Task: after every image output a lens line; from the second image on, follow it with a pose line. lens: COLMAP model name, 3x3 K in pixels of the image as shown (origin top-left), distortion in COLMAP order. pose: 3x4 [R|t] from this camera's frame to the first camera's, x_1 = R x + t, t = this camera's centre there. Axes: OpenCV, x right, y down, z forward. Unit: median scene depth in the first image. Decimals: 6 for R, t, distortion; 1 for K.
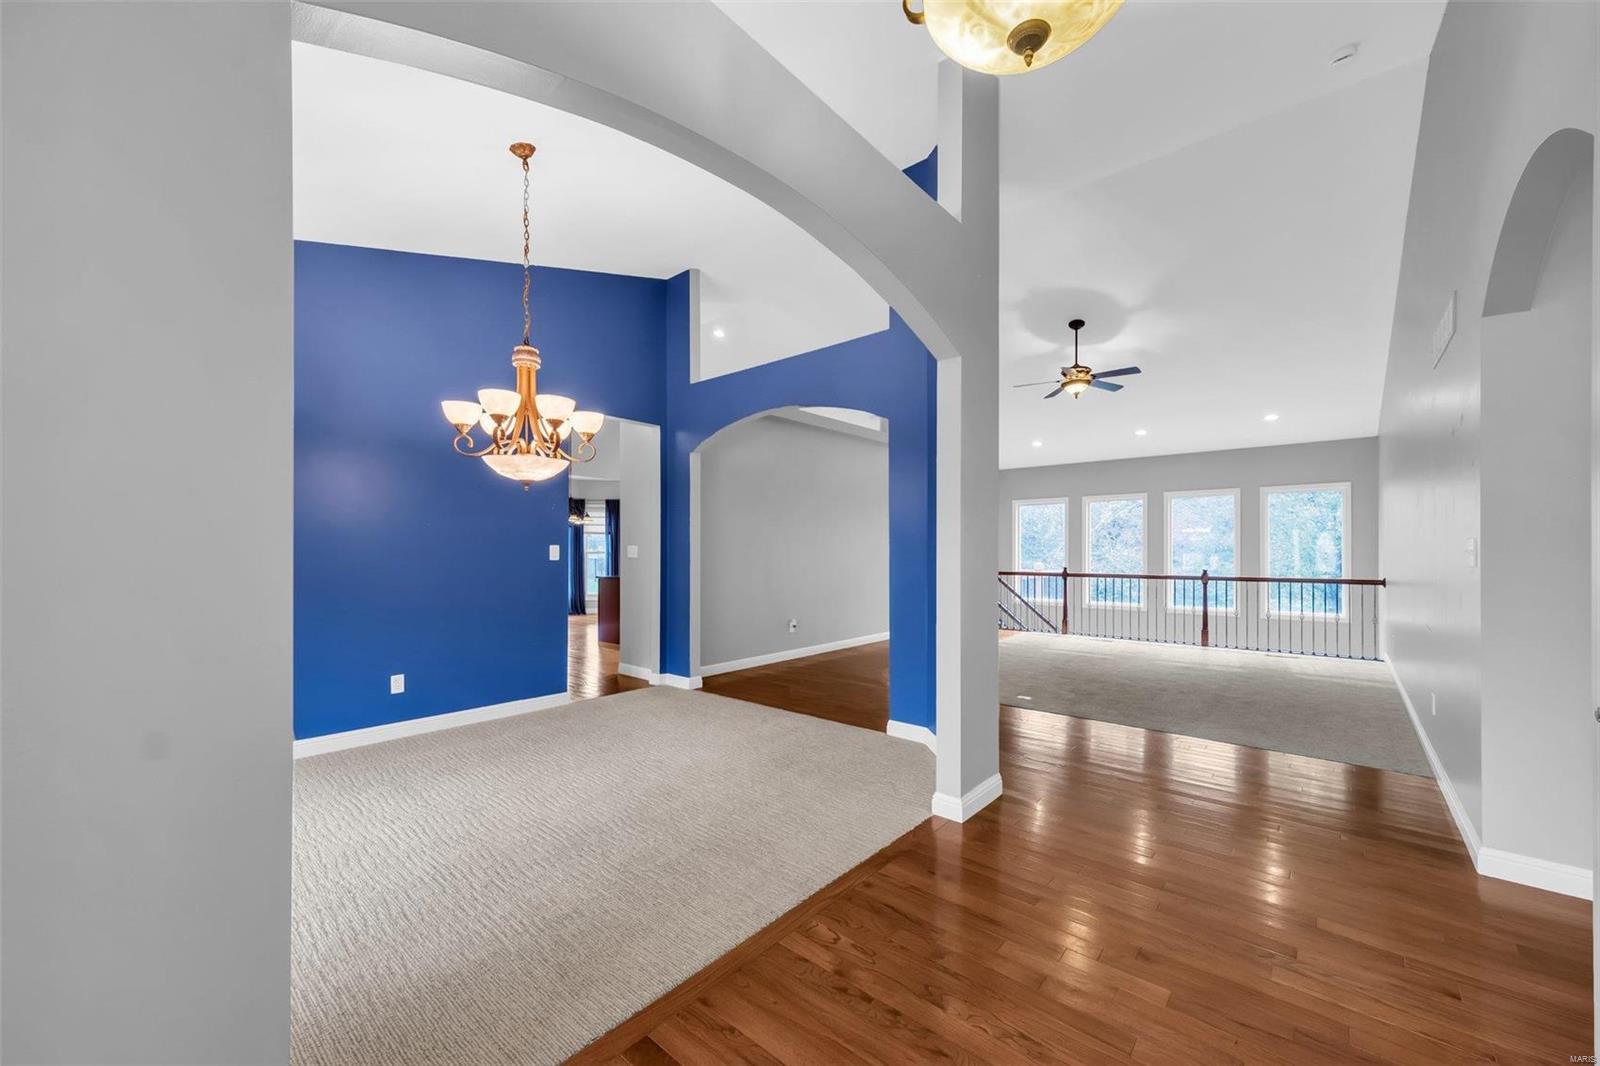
lens RADIAL K [[613.9, 0, 800.2], [0, 613.9, 540.0], [0, 0, 1]] dist [0.003656, 0.001058]
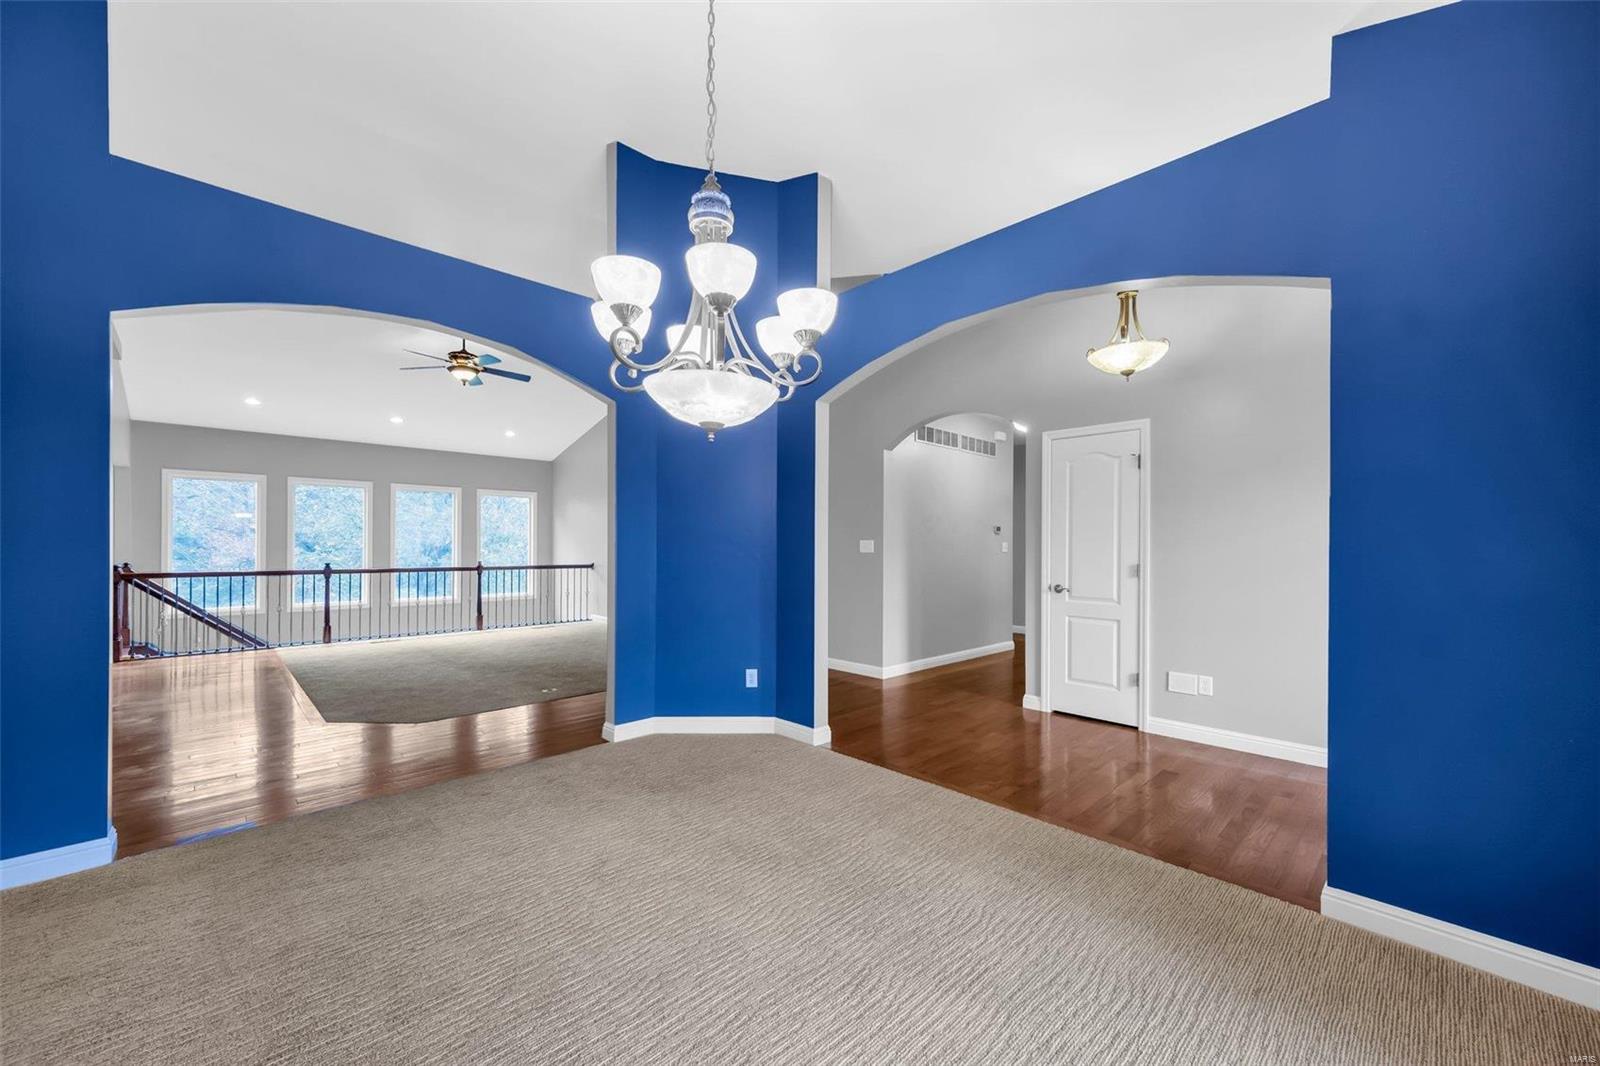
lens RADIAL K [[613.9, 0, 792.4], [0, 613.9, 546.5], [0, 0, 1]] dist [0.003656, 0.001058]
pose [[0.088484, -0.000725, 0.996077, -0.251389], [-0.023078, 0.999730, 0.002777, 0.003882], [-0.995810, -0.023234, 0.088443, 0.216187]]
